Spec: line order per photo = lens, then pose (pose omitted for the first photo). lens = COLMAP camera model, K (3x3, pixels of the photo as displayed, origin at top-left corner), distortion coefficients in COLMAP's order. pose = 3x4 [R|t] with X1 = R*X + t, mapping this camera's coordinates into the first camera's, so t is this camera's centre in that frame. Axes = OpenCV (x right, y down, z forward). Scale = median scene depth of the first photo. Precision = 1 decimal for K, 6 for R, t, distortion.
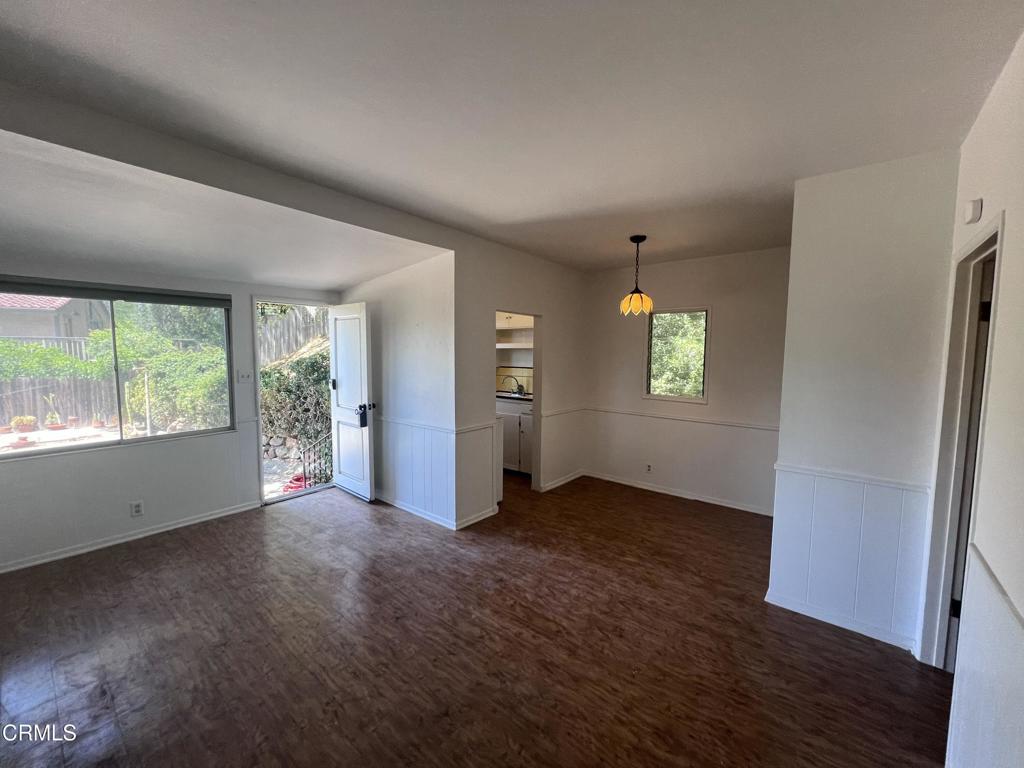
lens RADIAL K [[407.9, 0, 509.5], [0, 407.9, 385.0], [0, 0, 1]] dist [-0.007352, 0.001176]
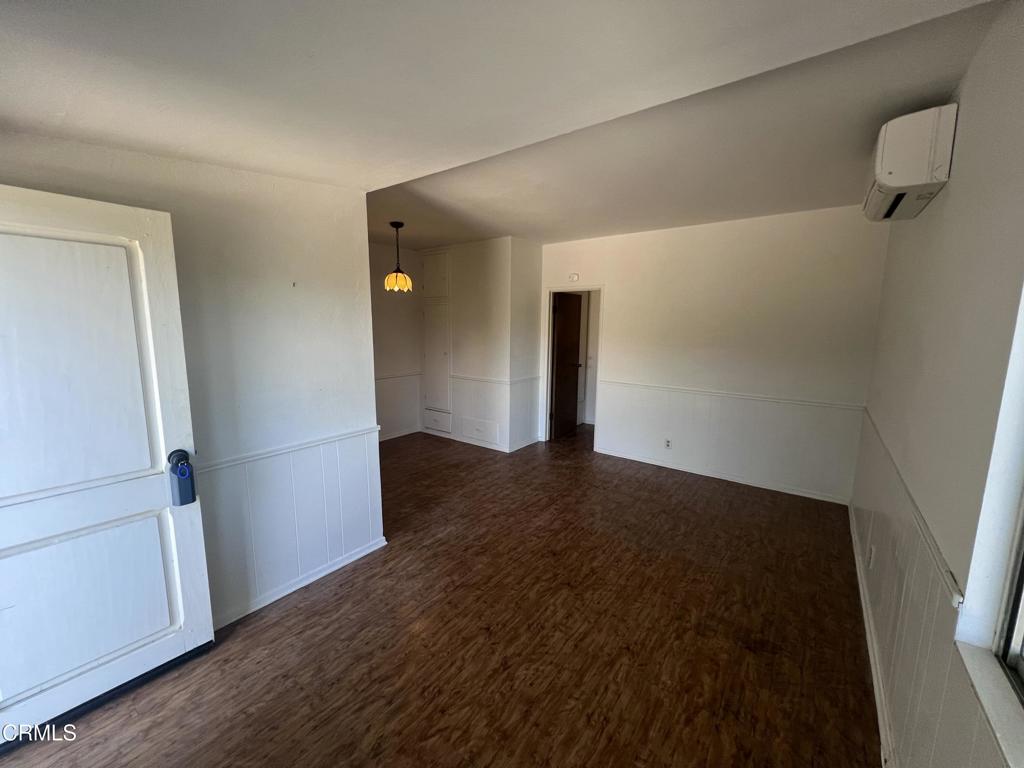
lens RADIAL K [[407.9, 0, 512.7], [0, 407.9, 378.7], [0, 0, 1]] dist [-0.007352, 0.001176]
pose [[-0.040702, -0.151239, 0.987659, -0.887945], [0.069905, 0.985625, 0.153809, -0.082371], [-0.996723, 0.075303, -0.029545, 0.723925]]
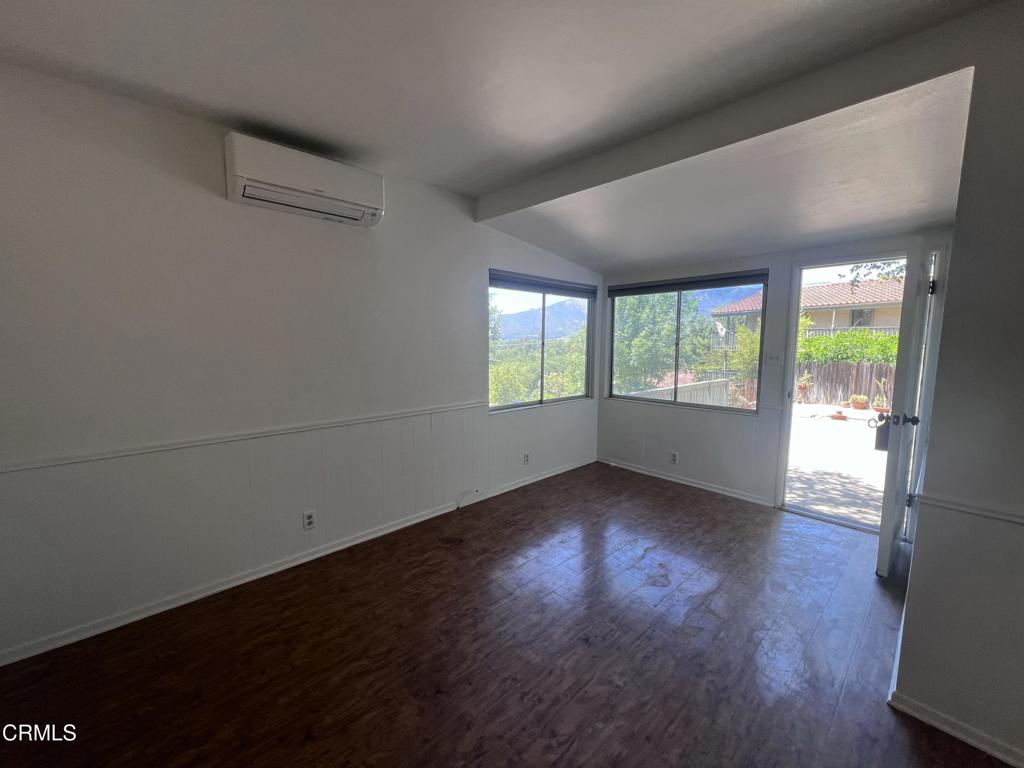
lens RADIAL K [[407.9, 0, 511.0], [0, 407.9, 383.6], [0, 0, 1]] dist [-0.007352, 0.001176]
pose [[-0.136502, 0.098376, -0.985743, 0.335242], [-0.080279, 0.990686, 0.109986, -0.017675], [0.987382, 0.094147, -0.127333, 0.585138]]
